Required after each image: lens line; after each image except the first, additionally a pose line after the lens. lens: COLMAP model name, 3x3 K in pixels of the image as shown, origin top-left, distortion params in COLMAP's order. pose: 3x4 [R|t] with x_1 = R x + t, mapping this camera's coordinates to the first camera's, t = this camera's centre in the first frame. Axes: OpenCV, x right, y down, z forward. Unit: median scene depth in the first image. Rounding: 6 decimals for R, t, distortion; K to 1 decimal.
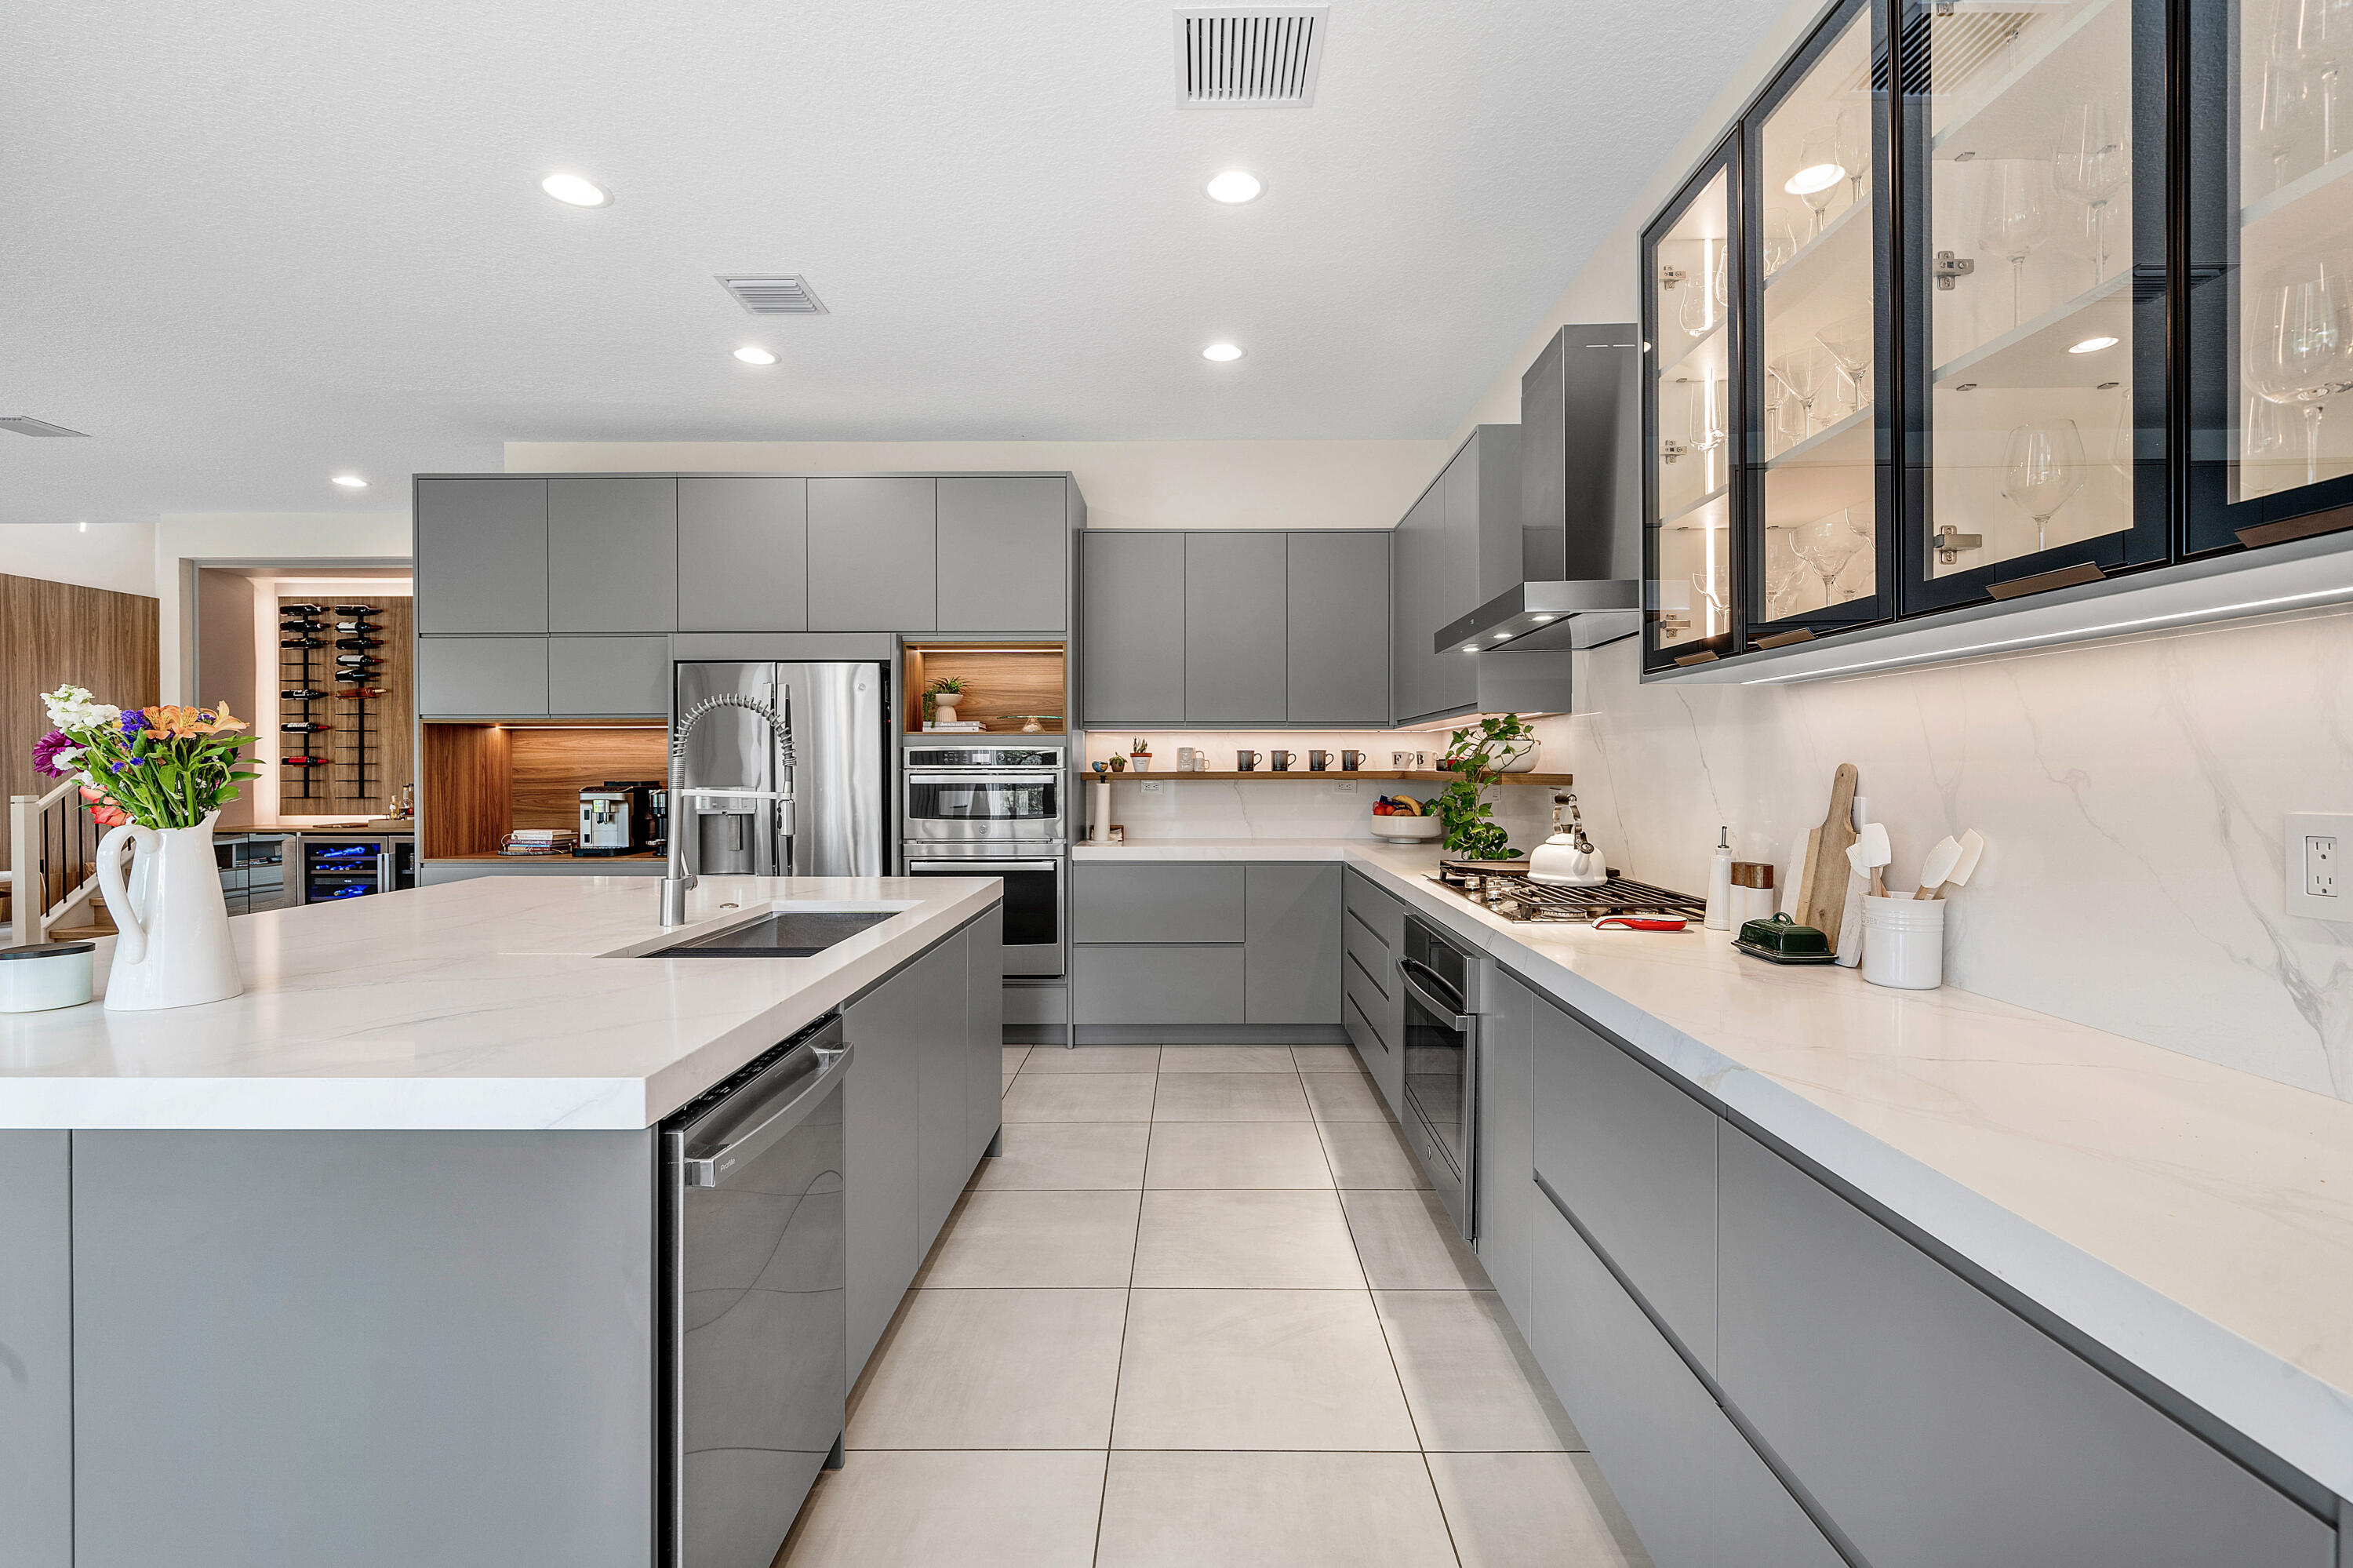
lens RADIAL K [[1013.6, 0, 1241.3], [0, 1013.6, 774.7], [0, 0, 1]] dist [0.000785, 0.000059]
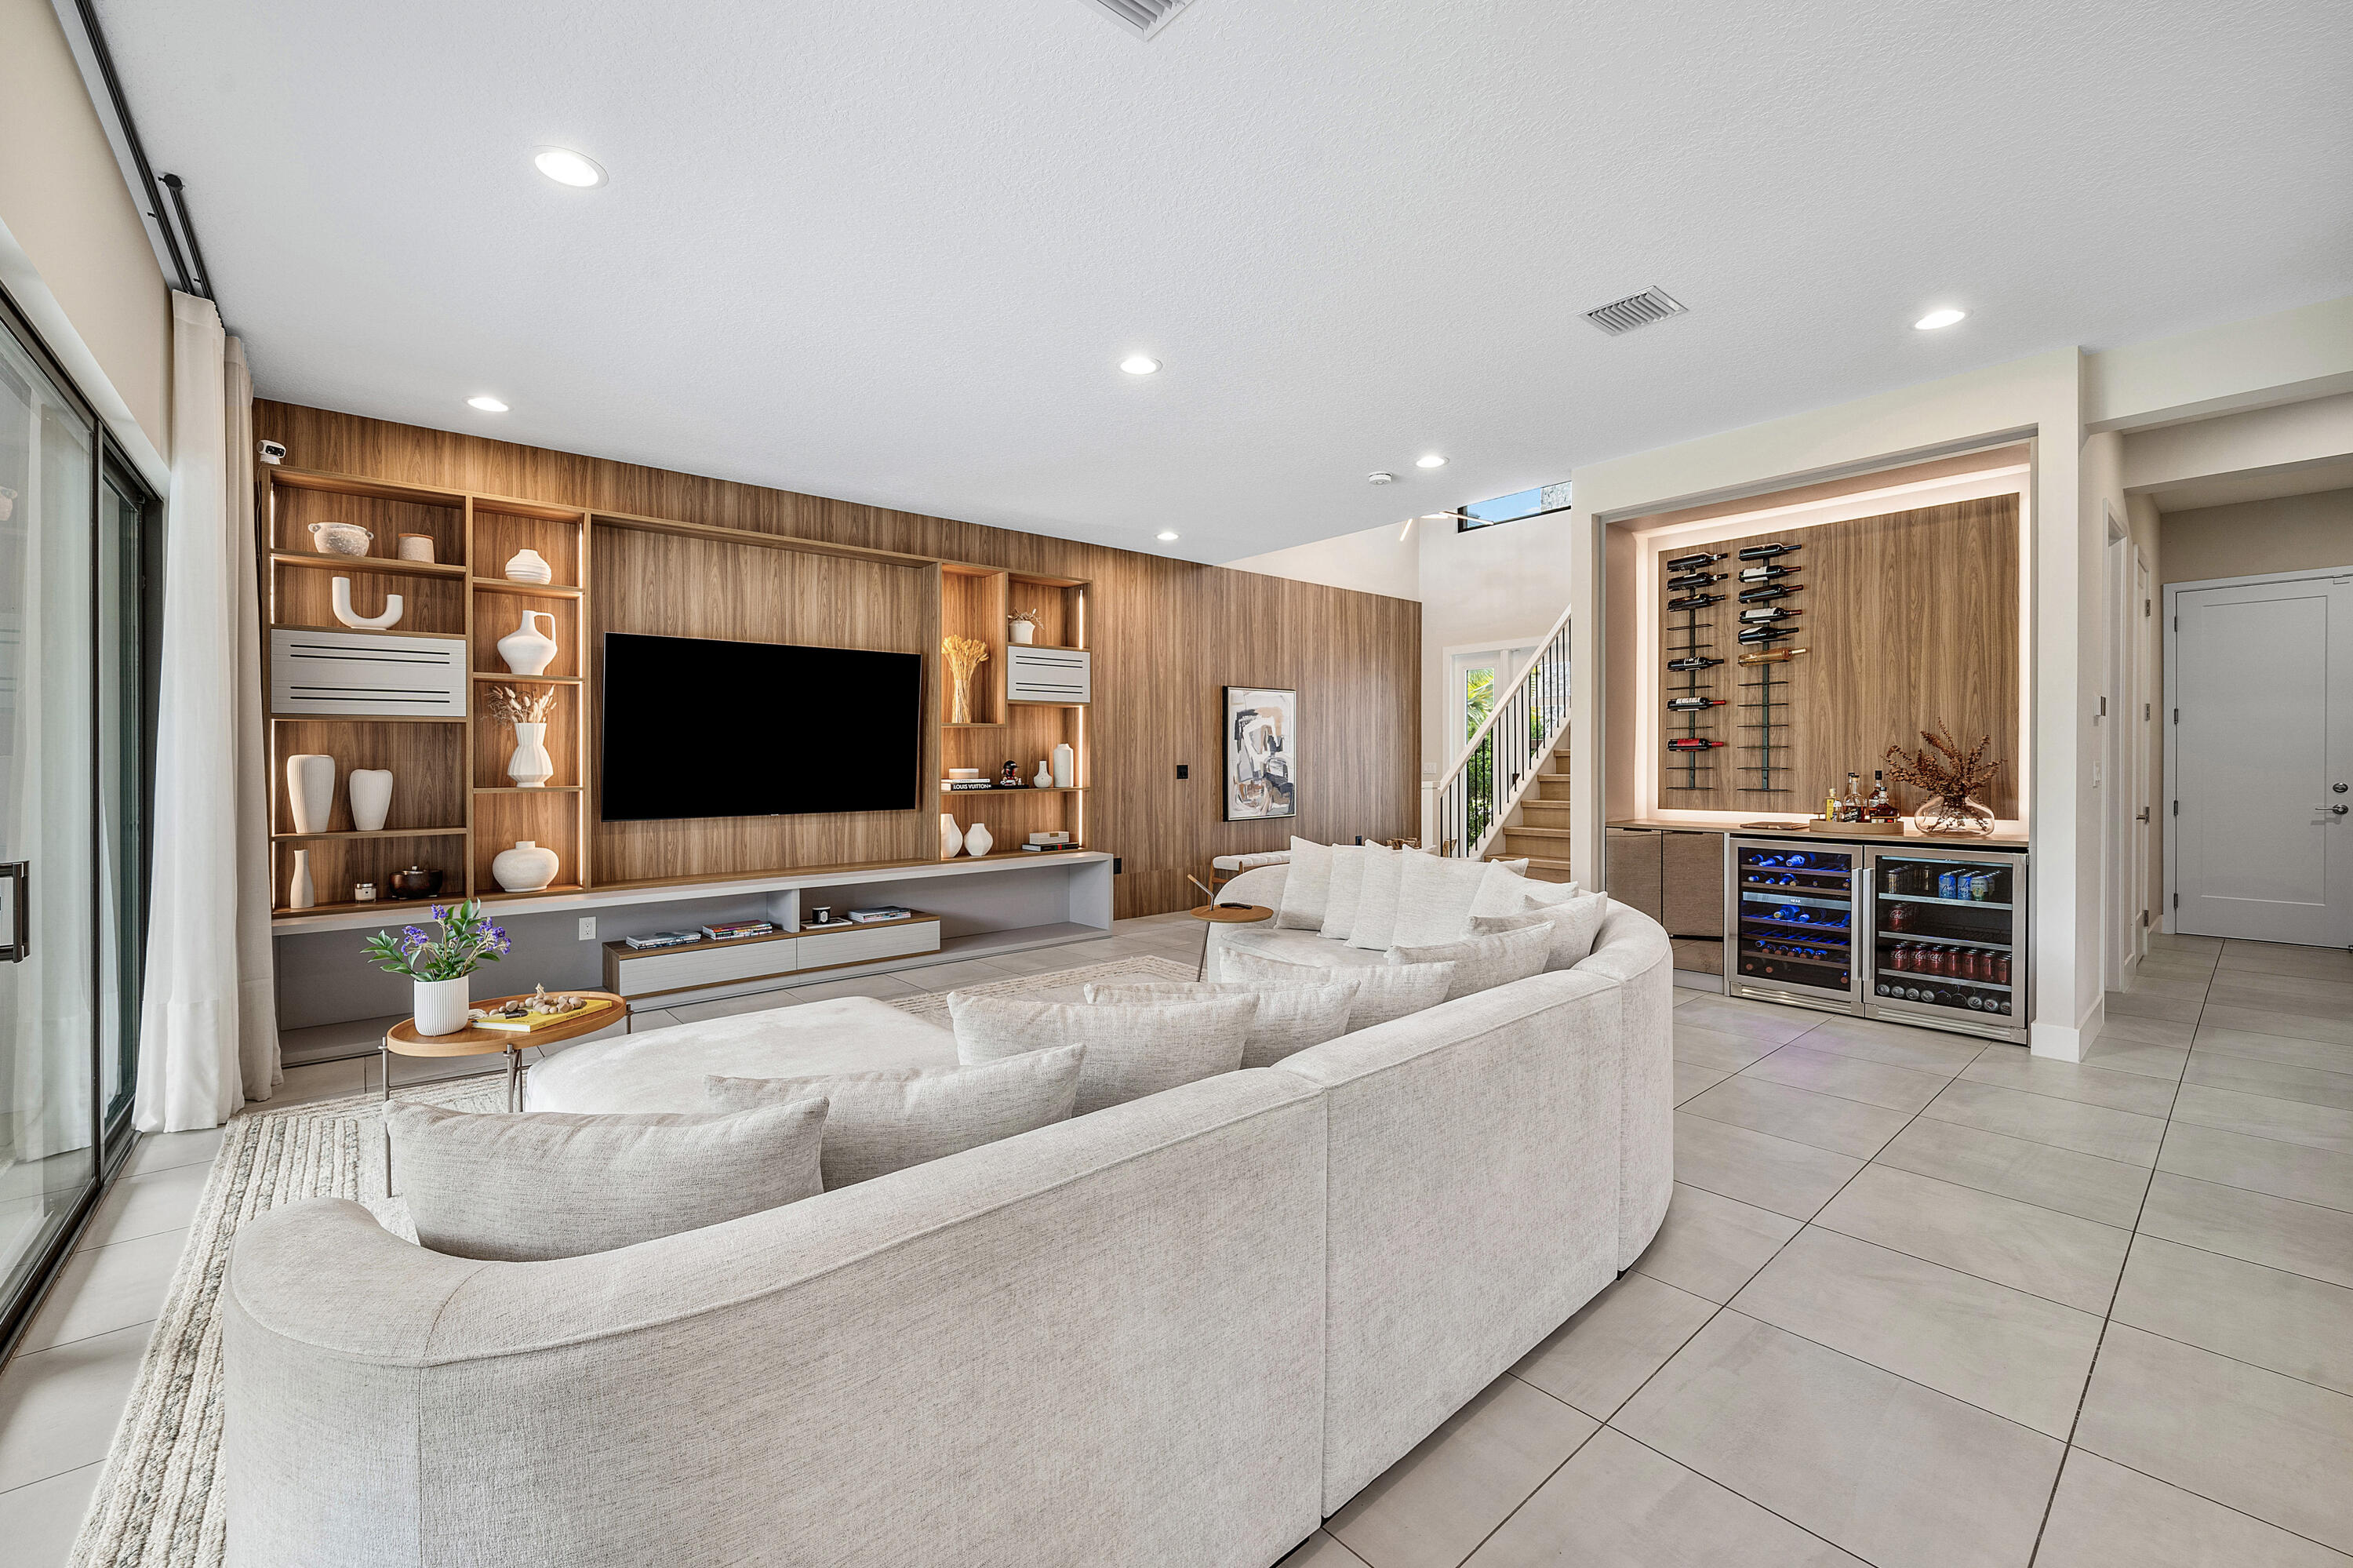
lens RADIAL K [[959.5, 0, 1199.8], [0, 959.5, 764.6], [0, 0, 1]] dist [-0.002571, -0.000296]
pose [[0.664641, 0.002516, -0.747159, -0.642102], [-0.000708, 0.999996, 0.002738, 0.001333], [0.747163, -0.001291, 0.664640, 0.190917]]
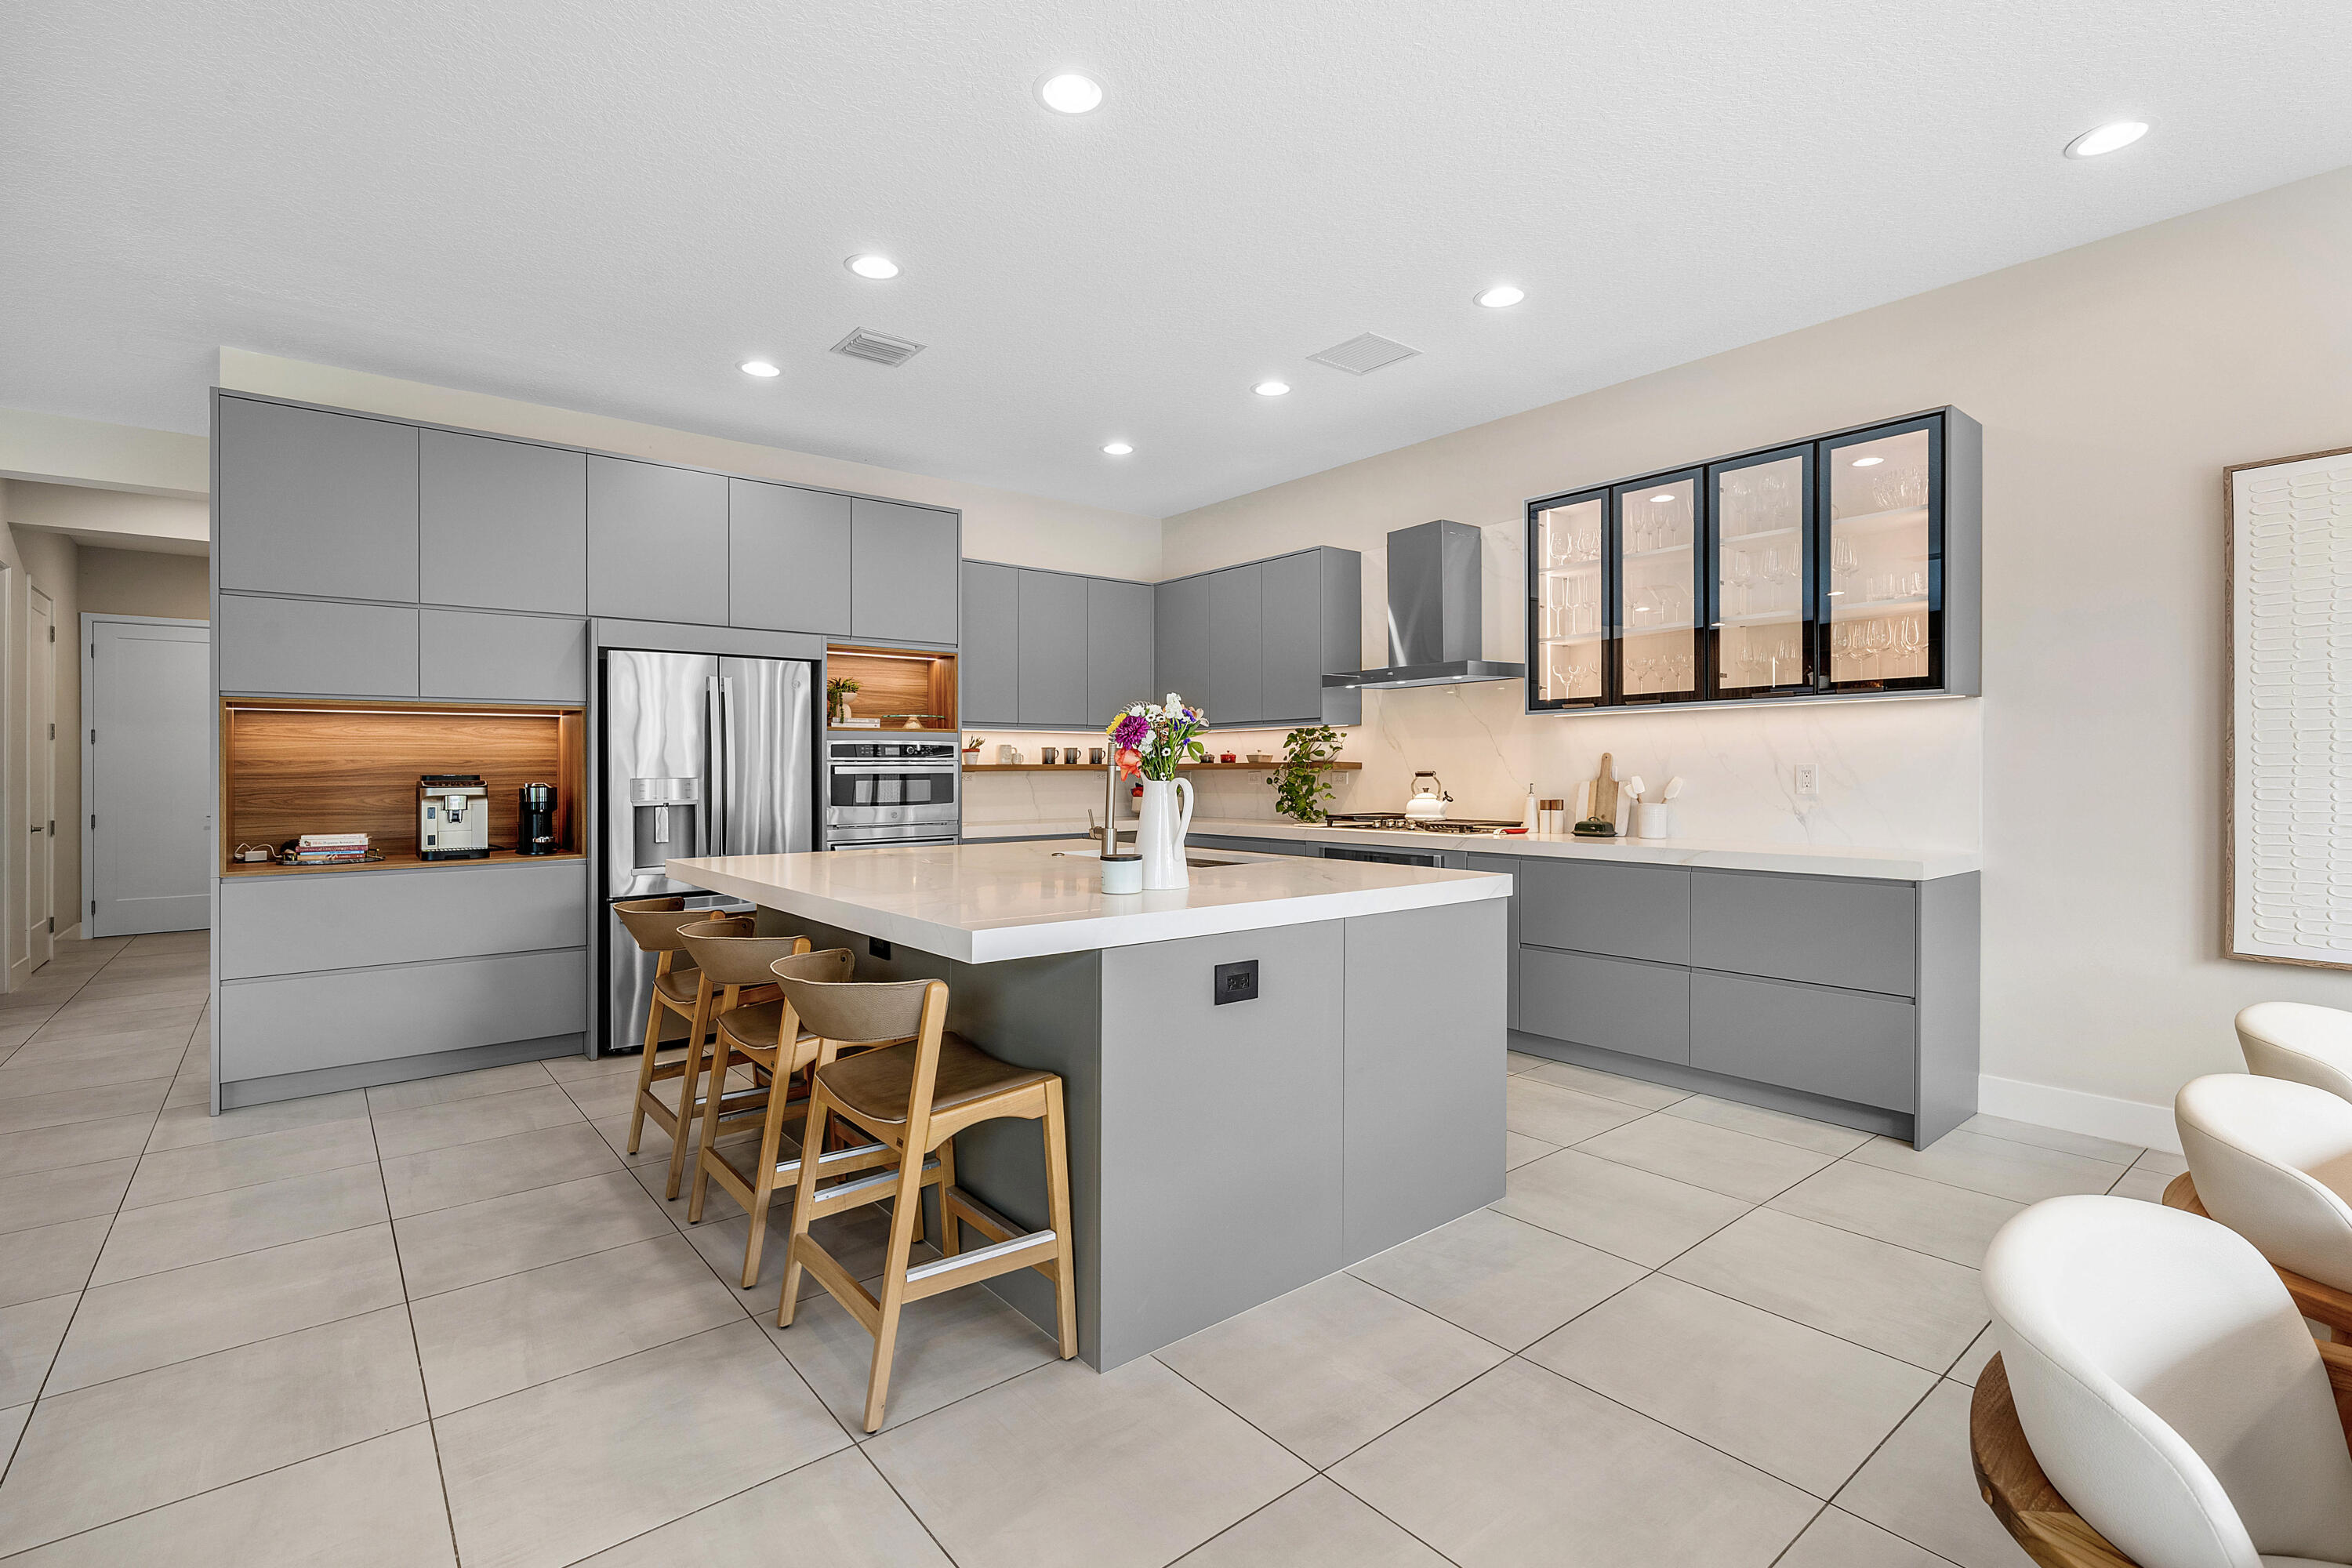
lens RADIAL K [[1073.2, 0, 1176.0], [0, 1073.2, 784.0], [0, 0, 1]] dist [0.003284, 0.000376]
pose [[0.773157, -0.010892, 0.634121, -0.541563], [0.009844, 0.999938, 0.005174, 0.011908], [-0.634139, 0.002241, 0.773216, -0.090060]]
